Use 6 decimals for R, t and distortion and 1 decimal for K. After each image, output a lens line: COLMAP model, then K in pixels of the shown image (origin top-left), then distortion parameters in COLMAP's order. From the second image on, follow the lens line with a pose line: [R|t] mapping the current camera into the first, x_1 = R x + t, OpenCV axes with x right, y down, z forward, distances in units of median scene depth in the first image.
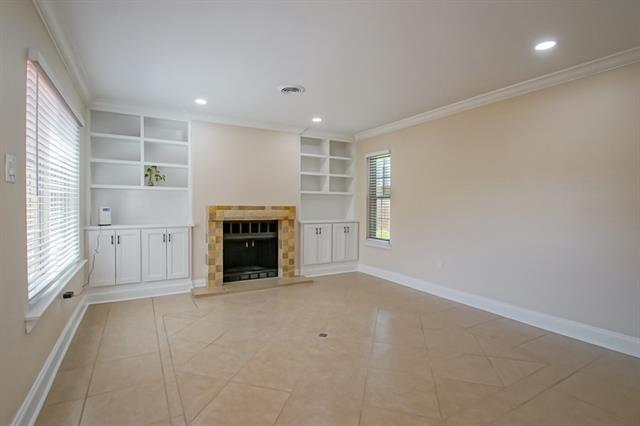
lens RADIAL K [[303.6, 0, 317.4], [0, 303.6, 210.5], [0, 0, 1]] dist [-0.006055, -0.001884]
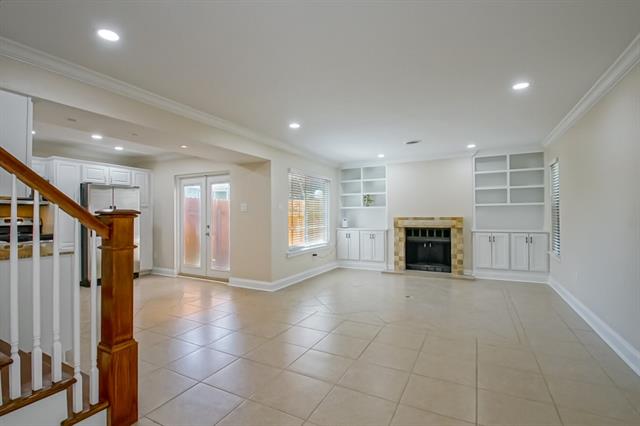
lens RADIAL K [[303.6, 0, 306.6], [0, 303.6, 217.9], [0, 0, 1]] dist [-0.006055, -0.001884]
pose [[0.533114, -0.010809, -0.845975, 0.697045], [-0.008762, 0.999794, -0.018296, 0.018731], [0.845998, 0.017167, 0.532909, -0.209906]]
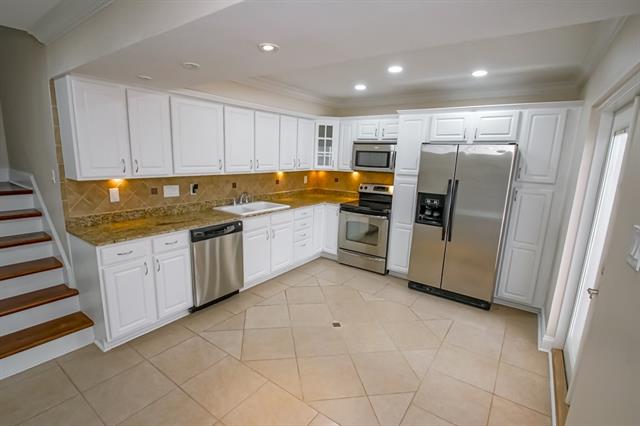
lens RADIAL K [[303.6, 0, 311.8], [0, 303.6, 218.4], [0, 0, 1]] dist [-0.006055, -0.001884]
pose [[-0.898362, 0.049854, -0.436417, -0.122807], [-0.049643, 0.975650, 0.213643, -0.093218], [0.436441, 0.213594, -0.874012, 0.285608]]
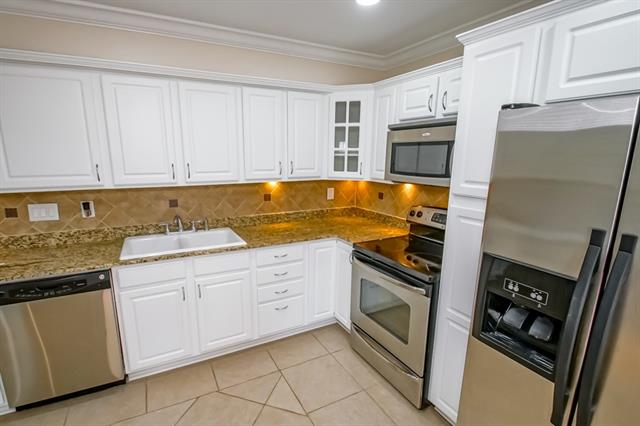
lens RADIAL K [[303.6, 0, 305.9], [0, 303.6, 220.5], [0, 0, 1]] dist [-0.006055, -0.001884]
pose [[-0.999481, -0.023967, 0.021514, -0.562261], [-0.018460, 0.973694, 0.227110, -0.090843], [-0.026391, 0.226595, -0.973631, -0.035648]]
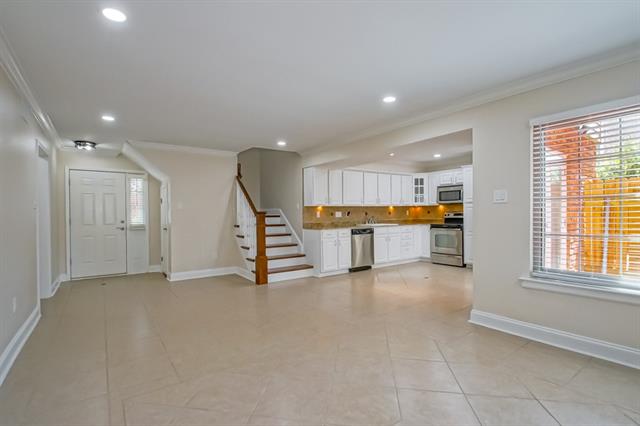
lens RADIAL K [[303.6, 0, 313.7], [0, 303.6, 215.5], [0, 0, 1]] dist [-0.006055, -0.001884]
pose [[-0.992053, 0.003664, -0.125766, 0.160291], [0.001076, 0.999786, 0.020640, -0.013197], [0.125815, 0.020341, -0.991845, 0.935642]]
